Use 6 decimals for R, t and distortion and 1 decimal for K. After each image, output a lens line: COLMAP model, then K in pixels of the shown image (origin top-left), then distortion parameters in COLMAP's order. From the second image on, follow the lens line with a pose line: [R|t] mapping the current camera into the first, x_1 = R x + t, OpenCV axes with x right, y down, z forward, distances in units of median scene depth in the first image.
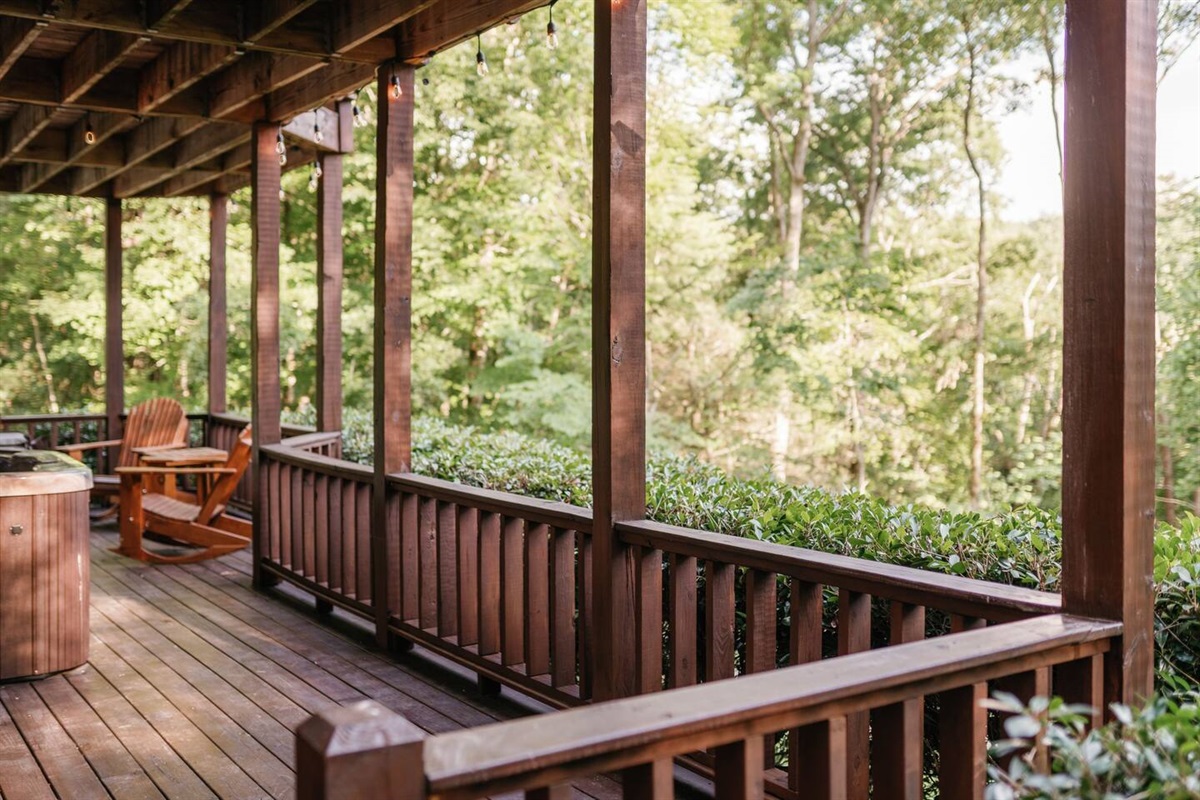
lens RADIAL K [[1173.1, 0, 600.8], [0, 1173.1, 367.7], [0, 0, 1]] dist [-0.000152, -0.010389]
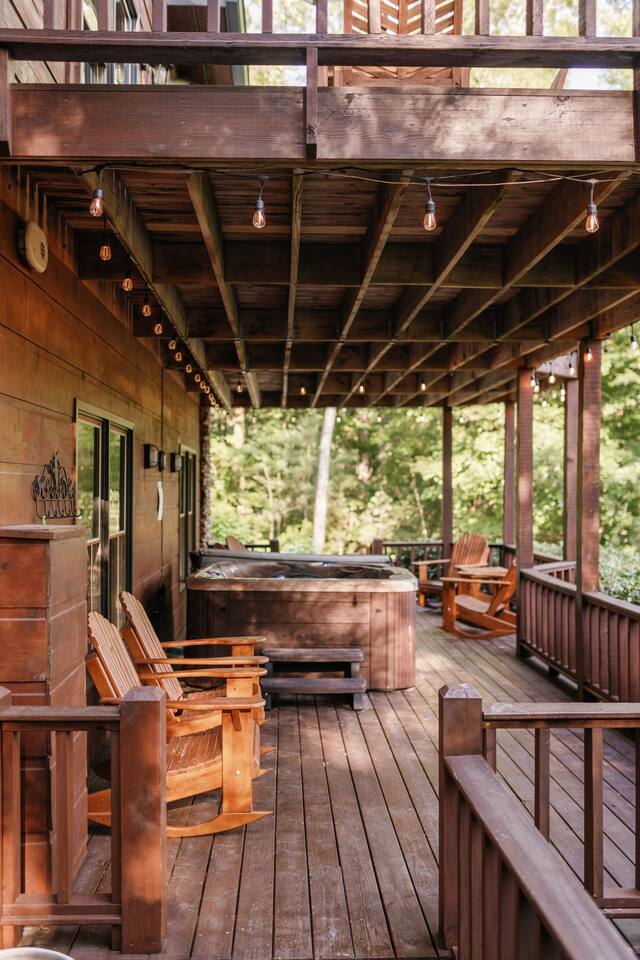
lens RADIAL K [[938.5, 0, 320.0], [0, 938.5, 480.0], [0, 0, 1]] dist [-0.000152, -0.010389]
pose [[0.847177, -0.001415, -0.531308, 0.148066], [-0.008311, 0.999839, -0.015914, -0.030371], [0.531245, 0.017898, 0.847029, -0.219509]]
